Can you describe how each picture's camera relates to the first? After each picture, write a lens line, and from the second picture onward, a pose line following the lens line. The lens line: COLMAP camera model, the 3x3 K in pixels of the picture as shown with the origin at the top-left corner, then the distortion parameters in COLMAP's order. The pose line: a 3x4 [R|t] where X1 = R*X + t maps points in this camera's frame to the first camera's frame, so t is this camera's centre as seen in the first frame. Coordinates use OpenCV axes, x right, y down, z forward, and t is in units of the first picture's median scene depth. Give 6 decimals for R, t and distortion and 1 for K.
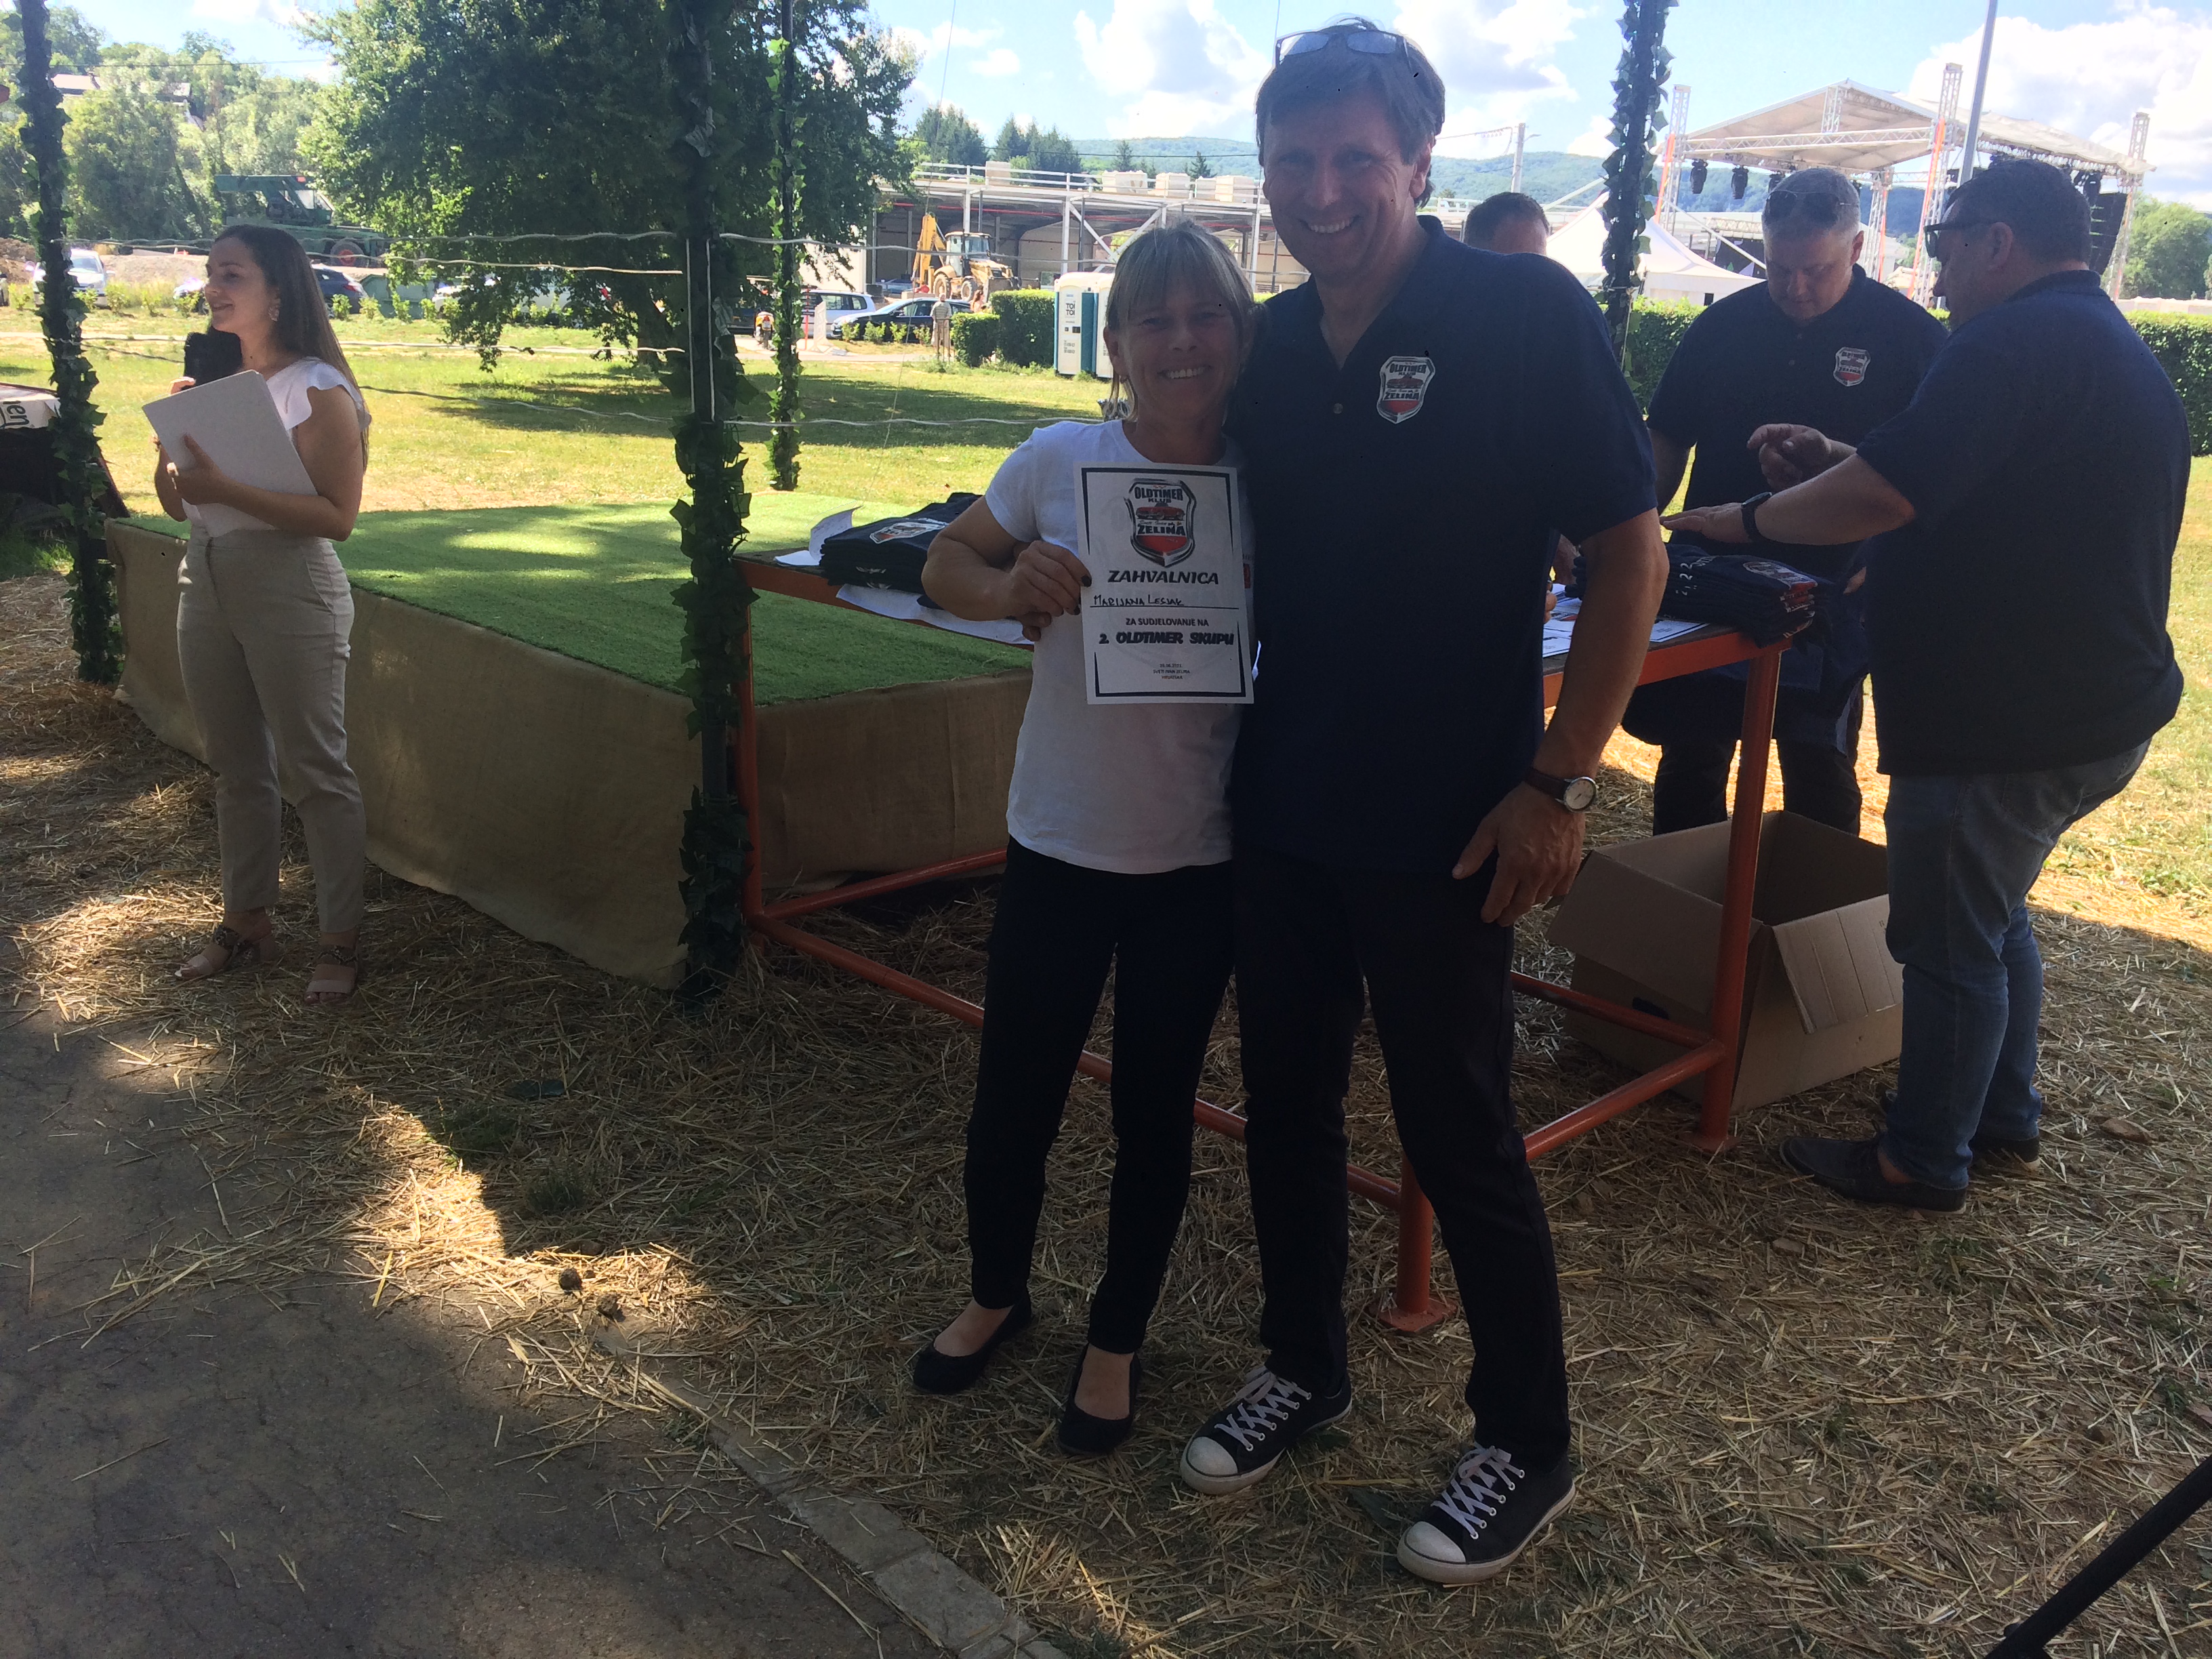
lens RADIAL K [[1894.7, 0, 1097.9], [0, 1894.7, 826.3], [0, 0, 1]] dist [0.052279, -0.060593]
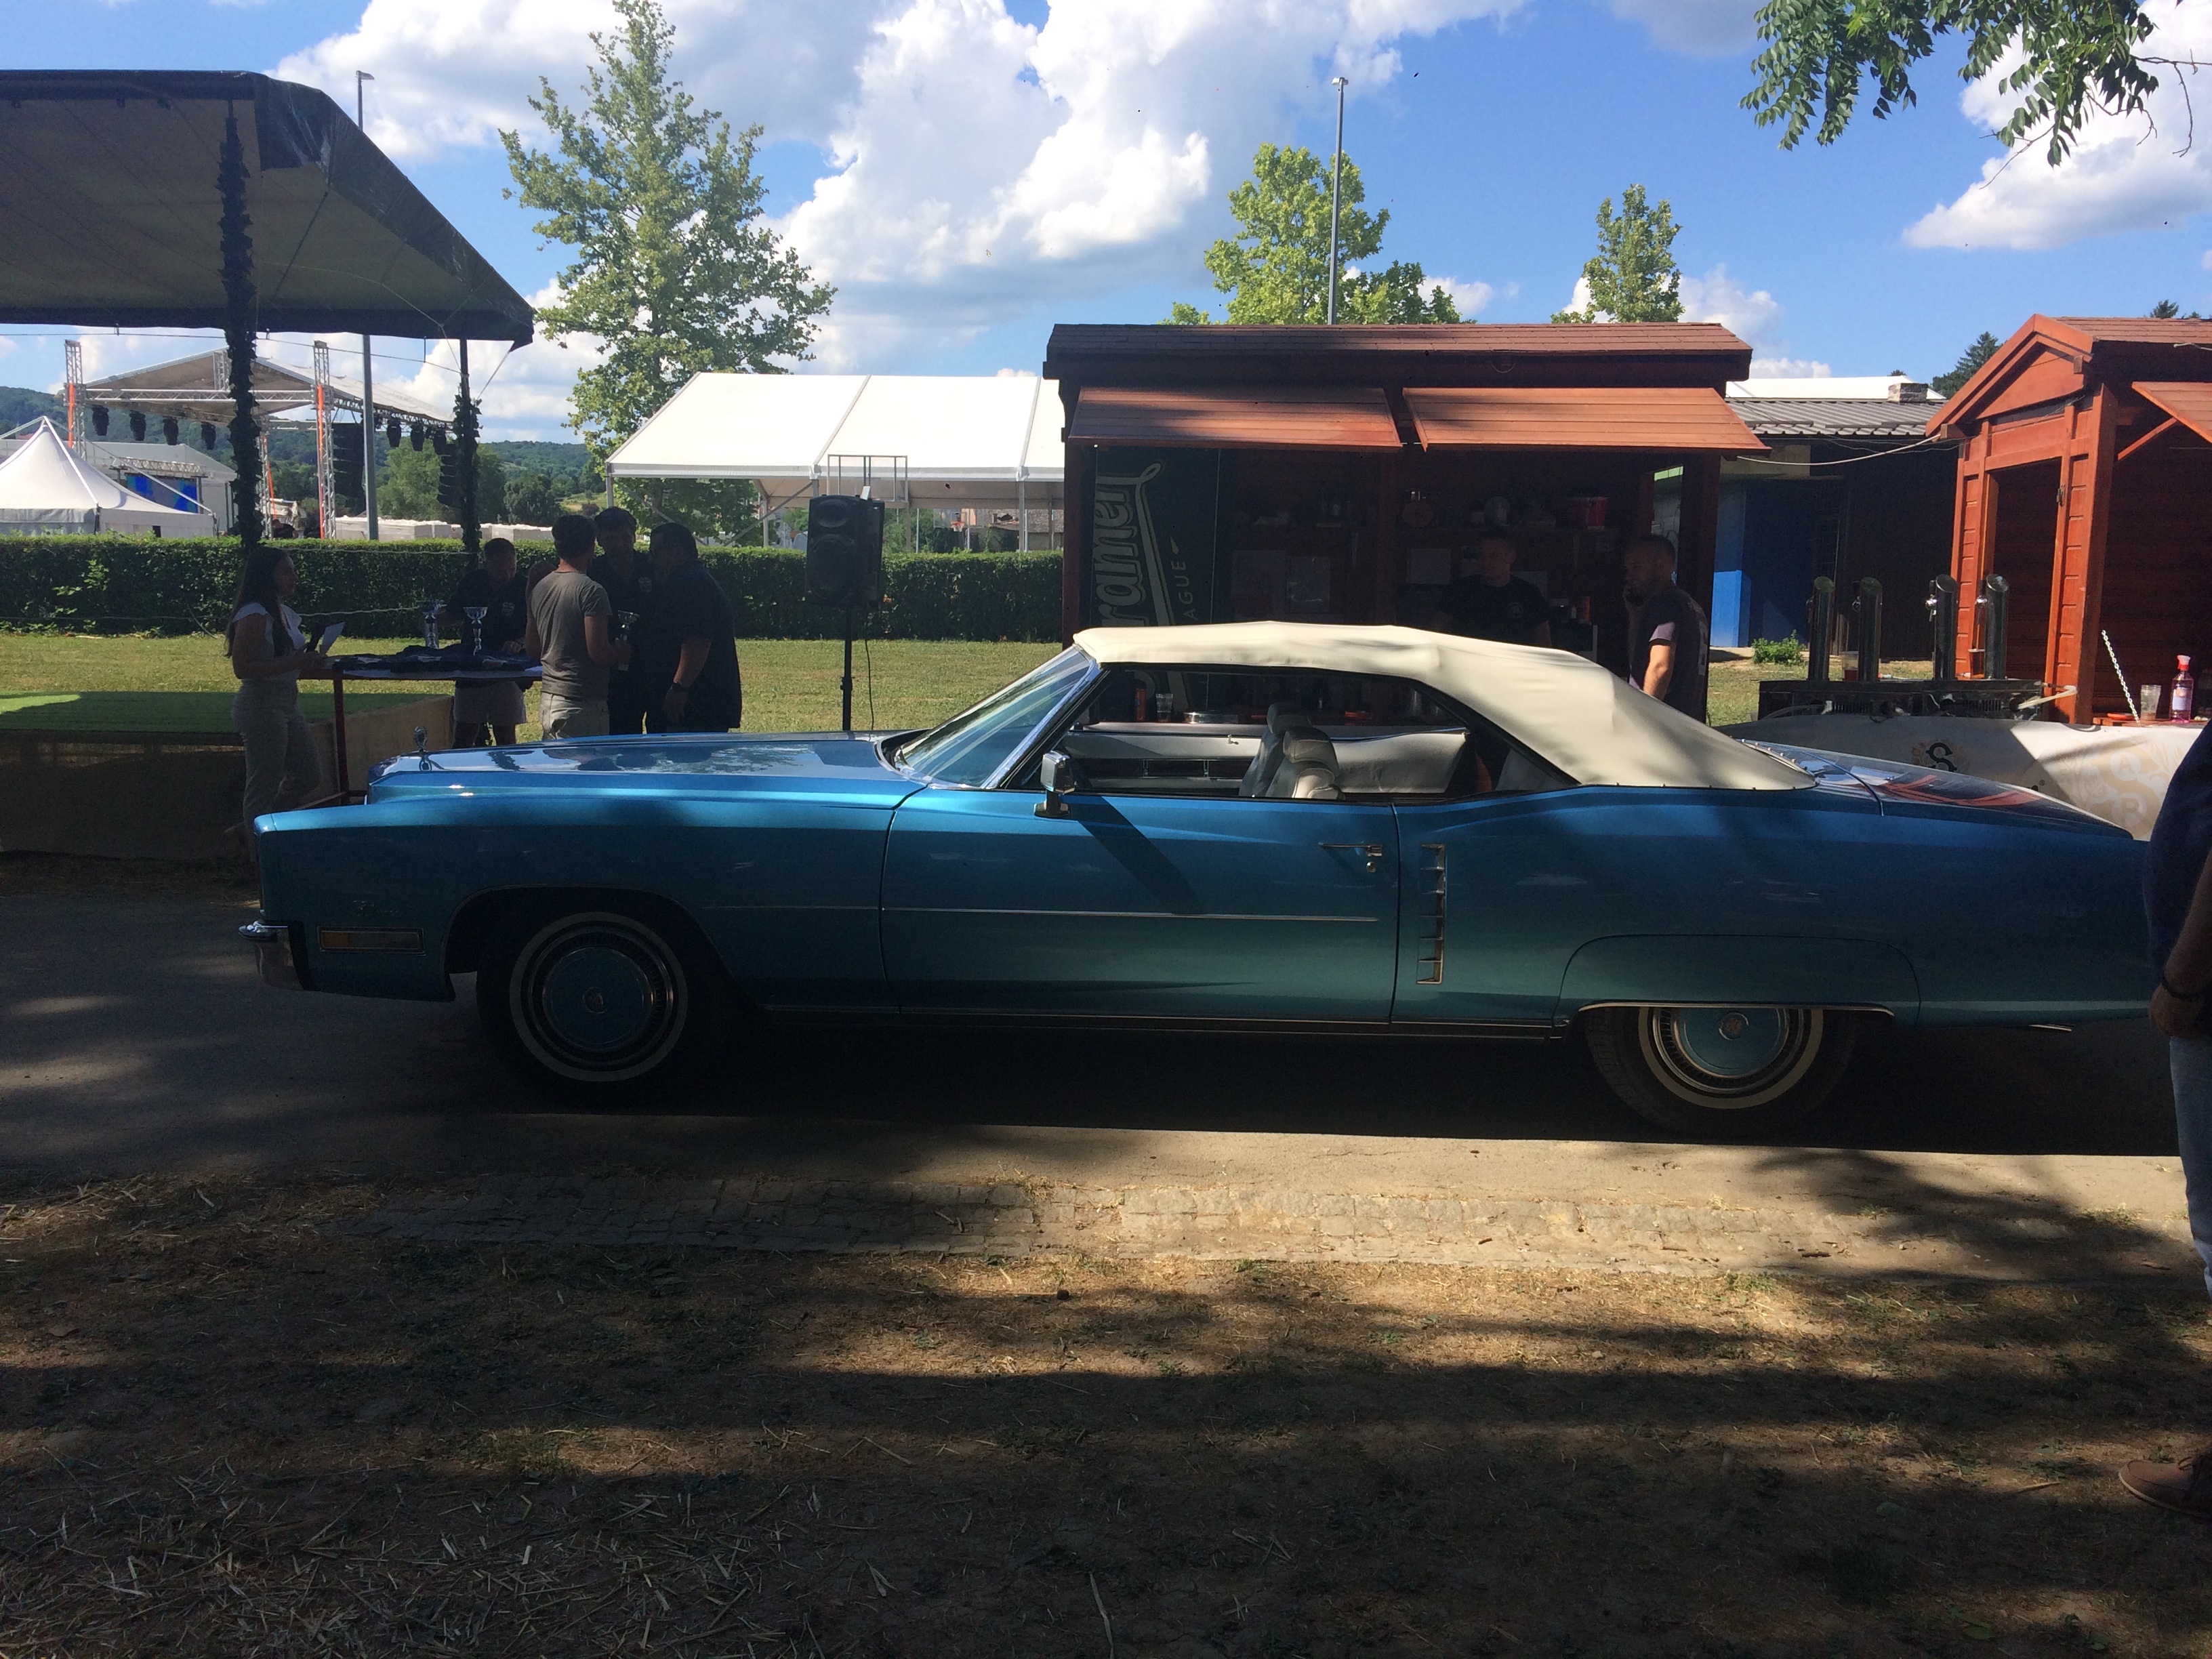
lens RADIAL K [[1894.7, 0, 1103.4], [0, 1894.7, 830.3], [0, 0, 1]] dist [0.052279, -0.060593]
pose [[0.690009, -0.127079, 0.712558, -0.357434], [0.204861, 0.978500, -0.023871, 0.110551], [-0.694204, 0.162446, 0.701207, -0.443175]]
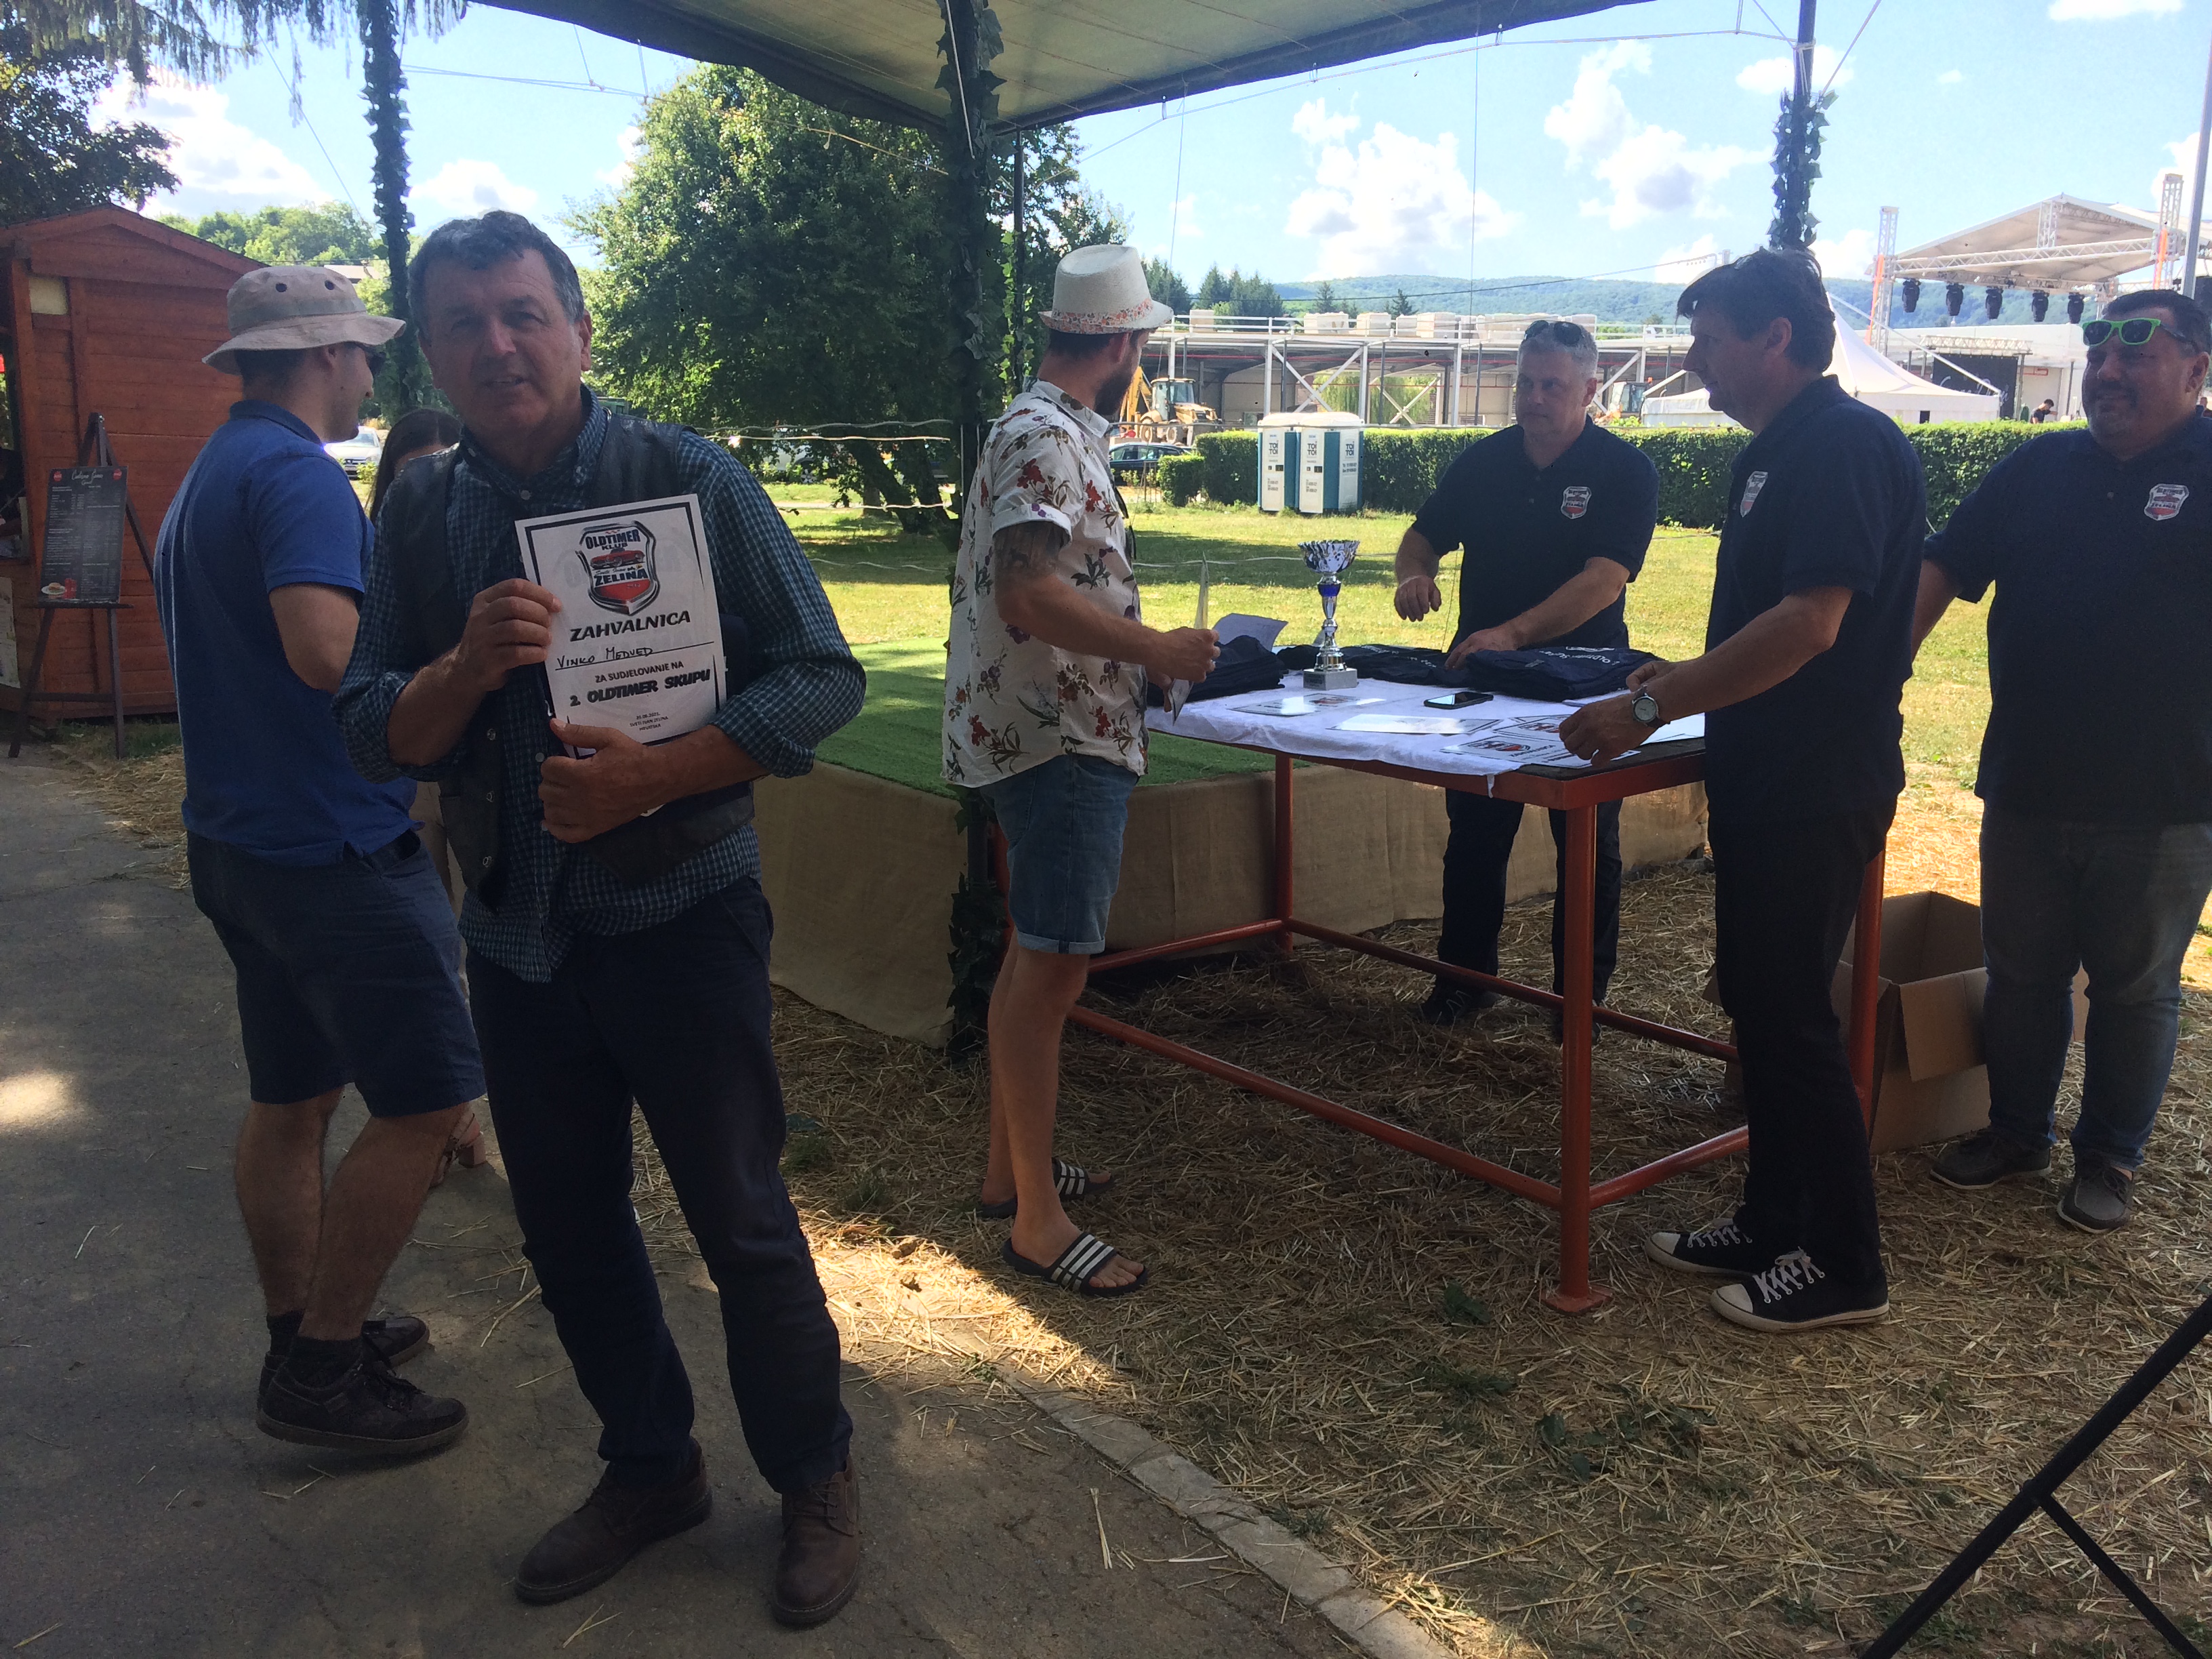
lens RADIAL K [[1894.7, 0, 1104.7], [0, 1894.7, 831.8], [0, 0, 1]] dist [0.052279, -0.060593]
pose [[0.994409, -0.011208, -0.104998, 0.000389], [0.004179, 0.997749, -0.066925, 0.006362], [0.105512, 0.066112, 0.992218, -0.032874]]
